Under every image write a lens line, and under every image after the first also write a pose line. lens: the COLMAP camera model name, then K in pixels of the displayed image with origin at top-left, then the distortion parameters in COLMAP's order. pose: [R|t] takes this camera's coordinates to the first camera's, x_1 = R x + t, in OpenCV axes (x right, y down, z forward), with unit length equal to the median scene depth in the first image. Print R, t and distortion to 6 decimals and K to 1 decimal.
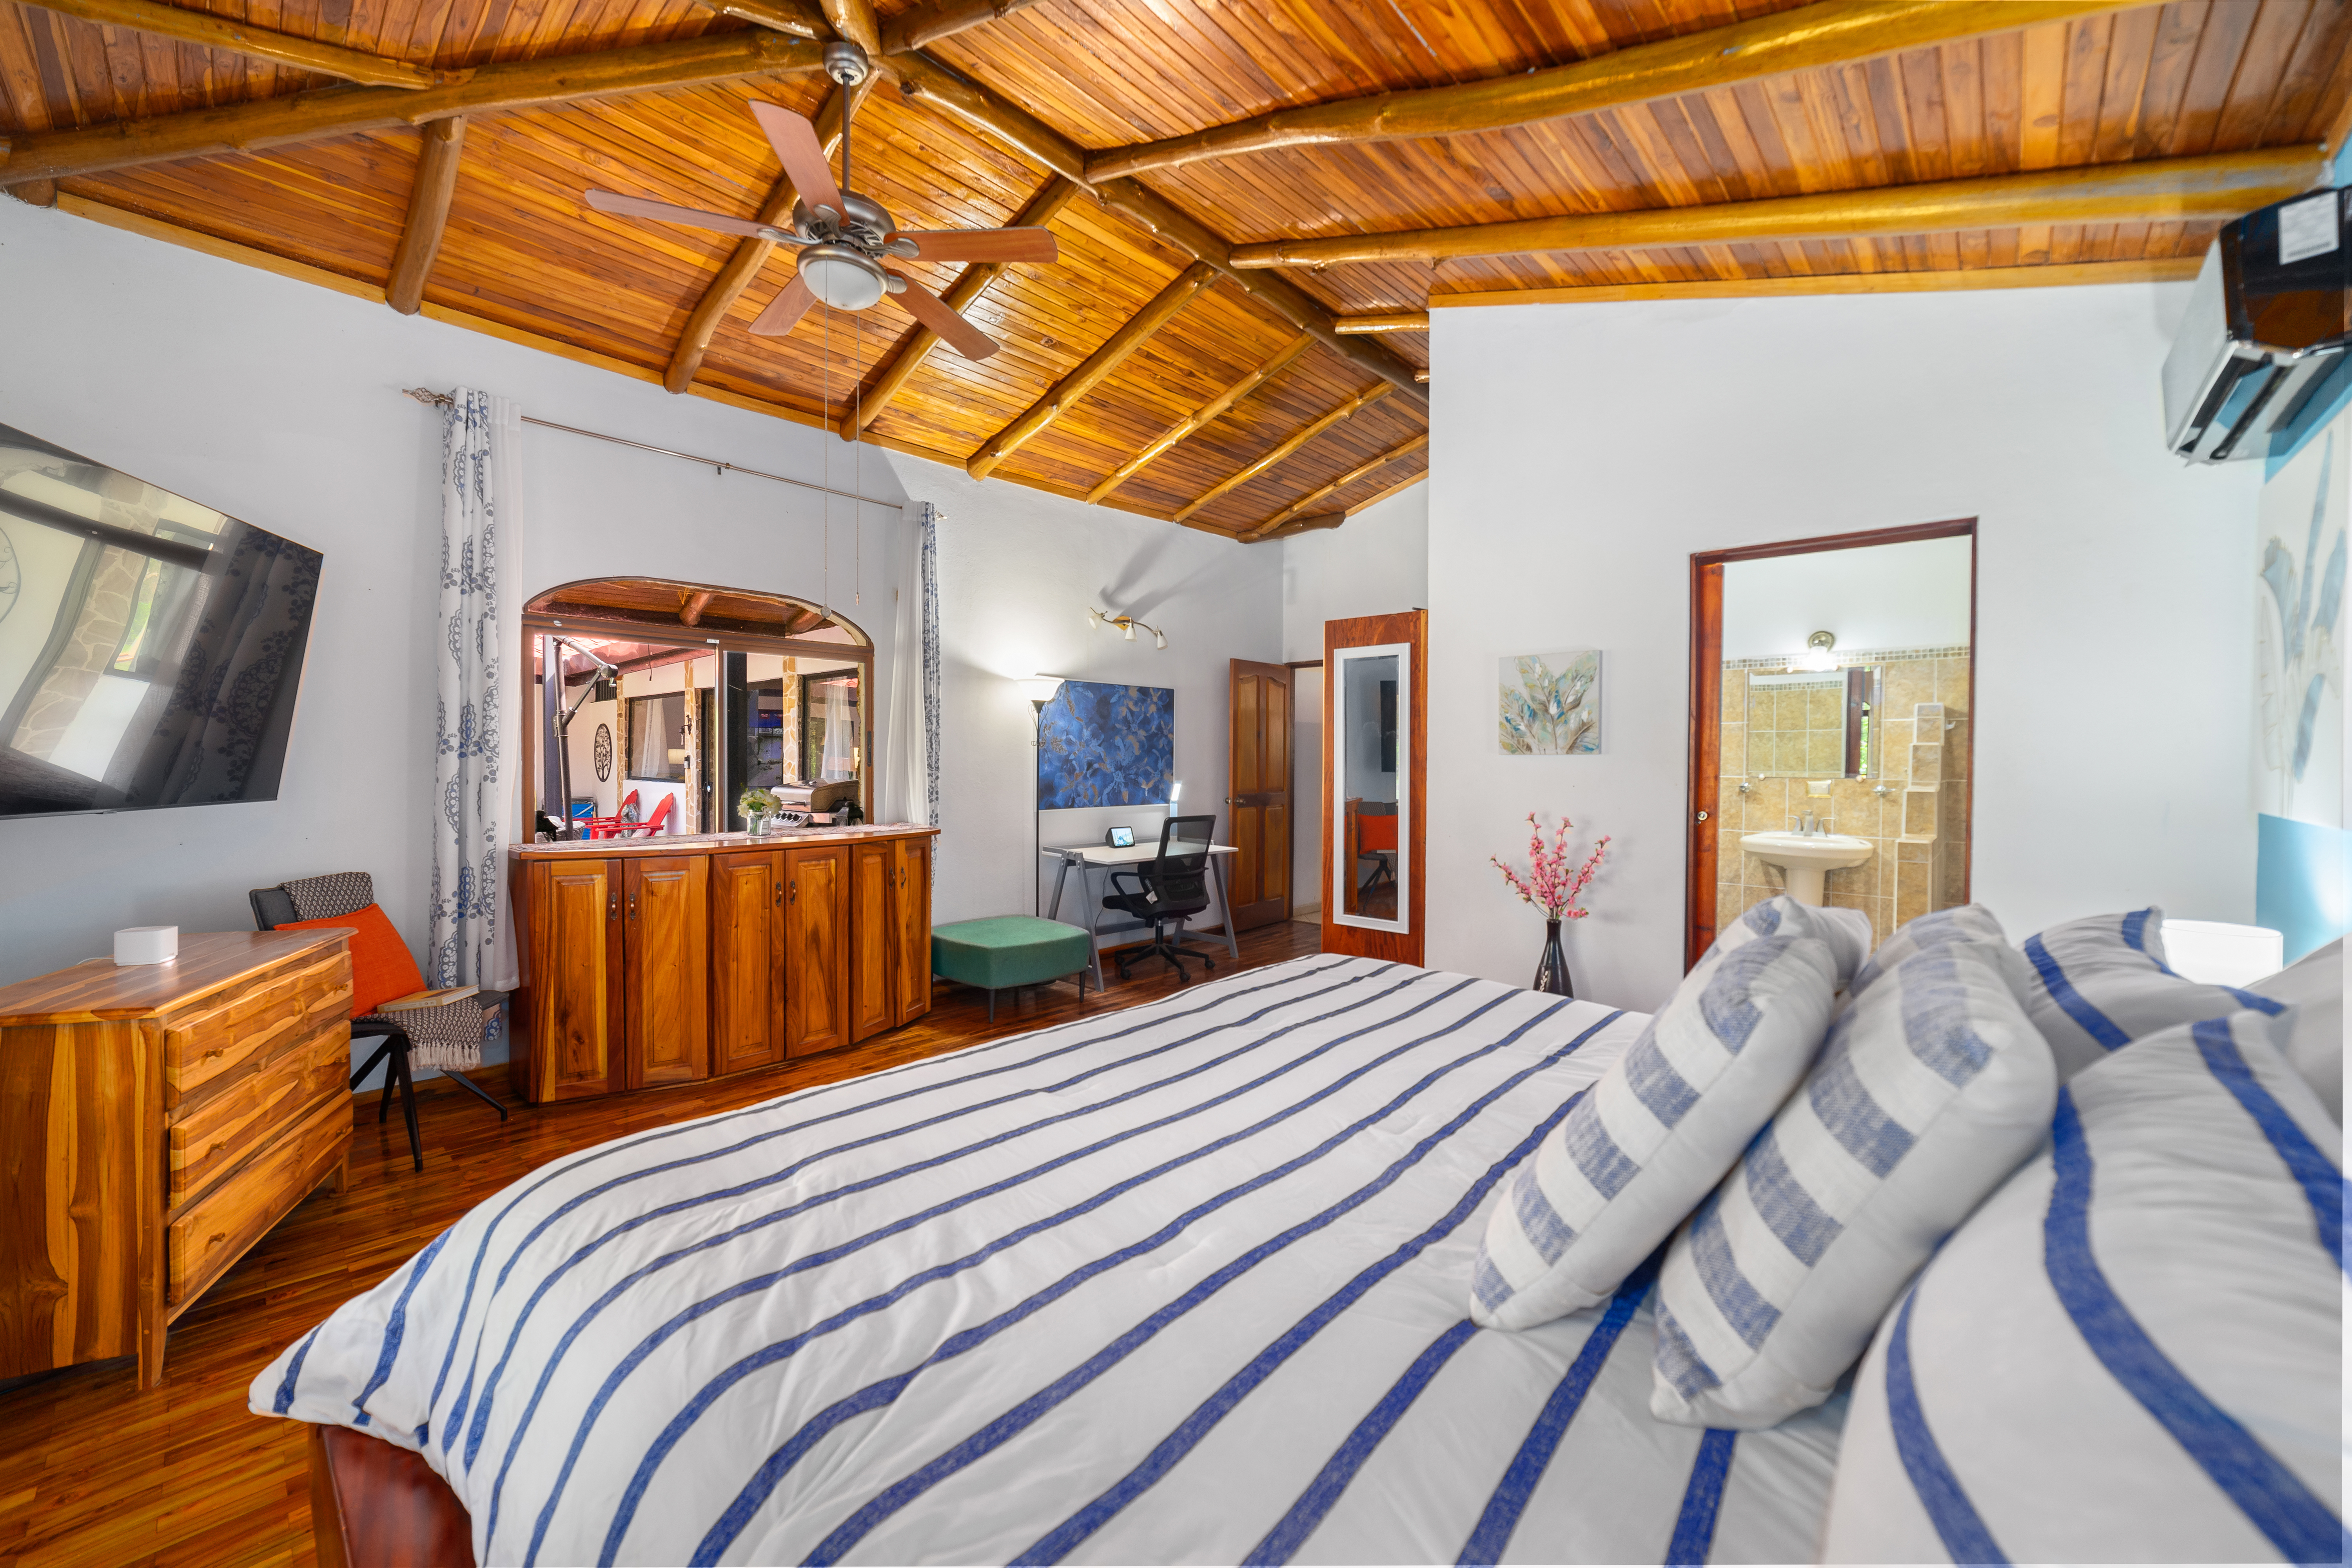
lens RADIAL K [[918.5, 0, 1165.7], [0, 918.5, 774.9], [0, 0, 1]] dist [-0.006352, 0.001248]
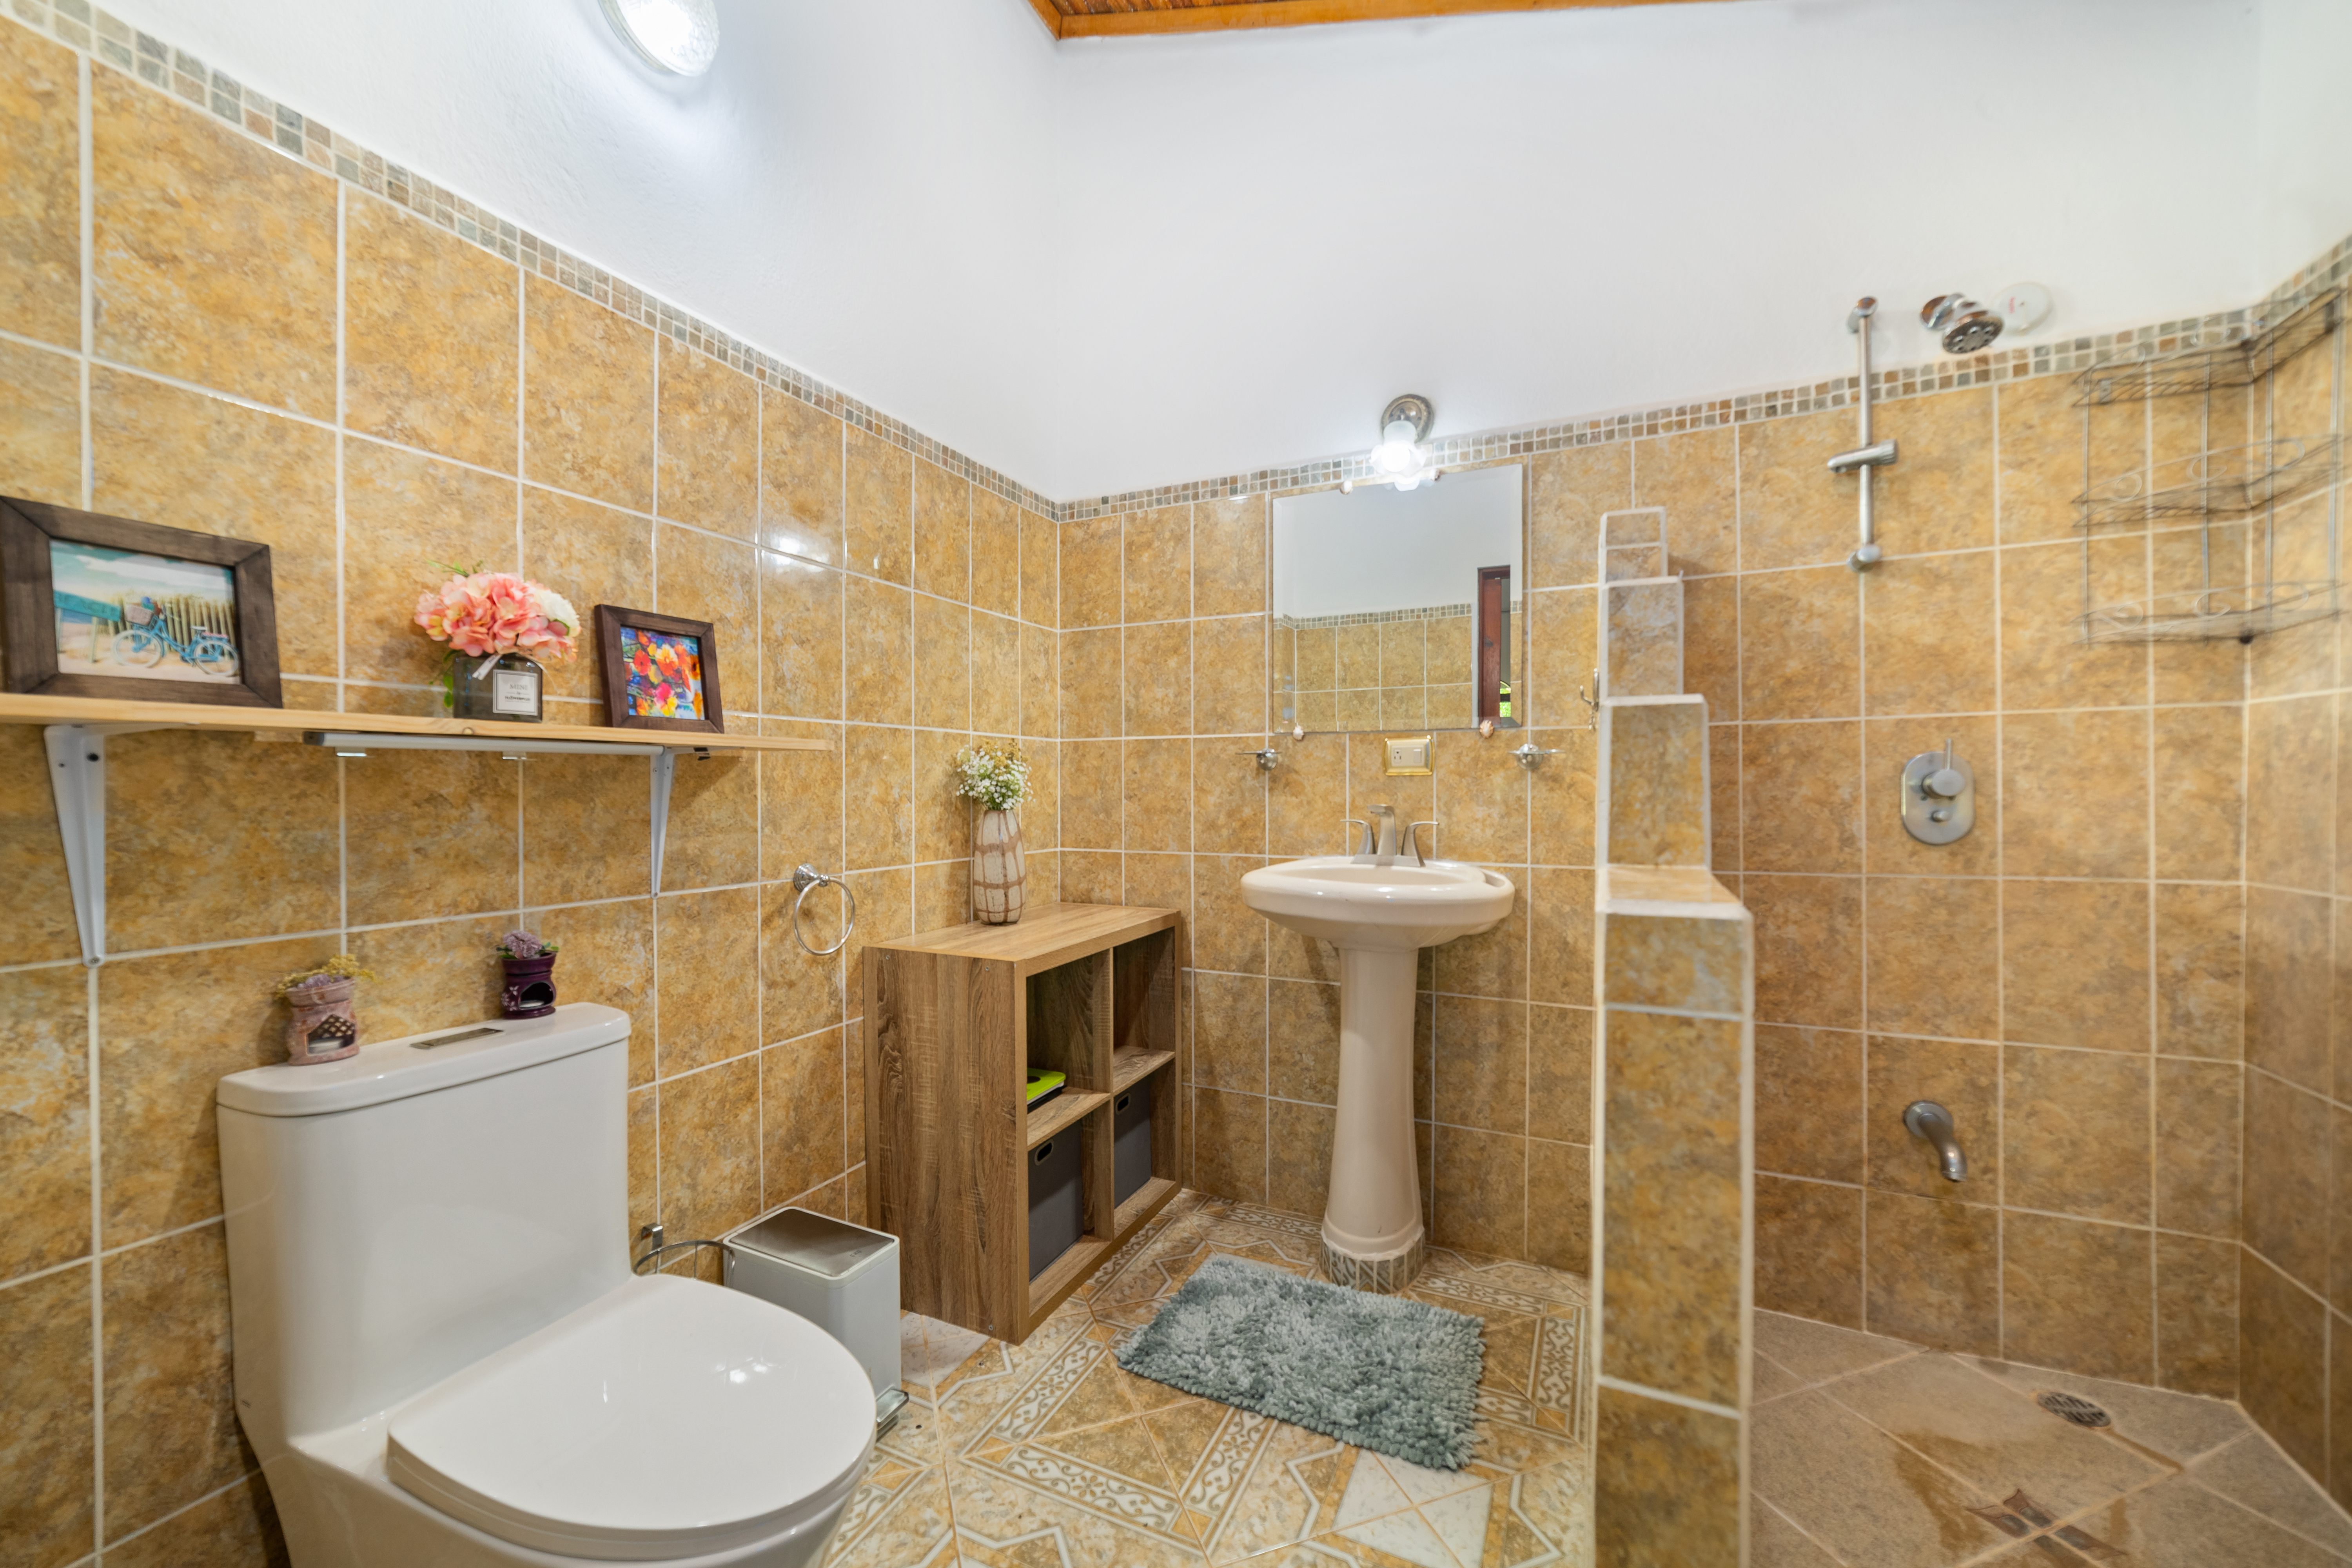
lens RADIAL K [[918.5, 0, 1179.3], [0, 918.5, 788.7], [0, 0, 1]] dist [-0.006352, 0.001248]
pose [[0.954849, -0.007560, 0.296996, 0.487297], [0.011426, 0.999871, -0.011283, 0.034950], [-0.296872, 0.014167, 0.954812, 0.625184]]
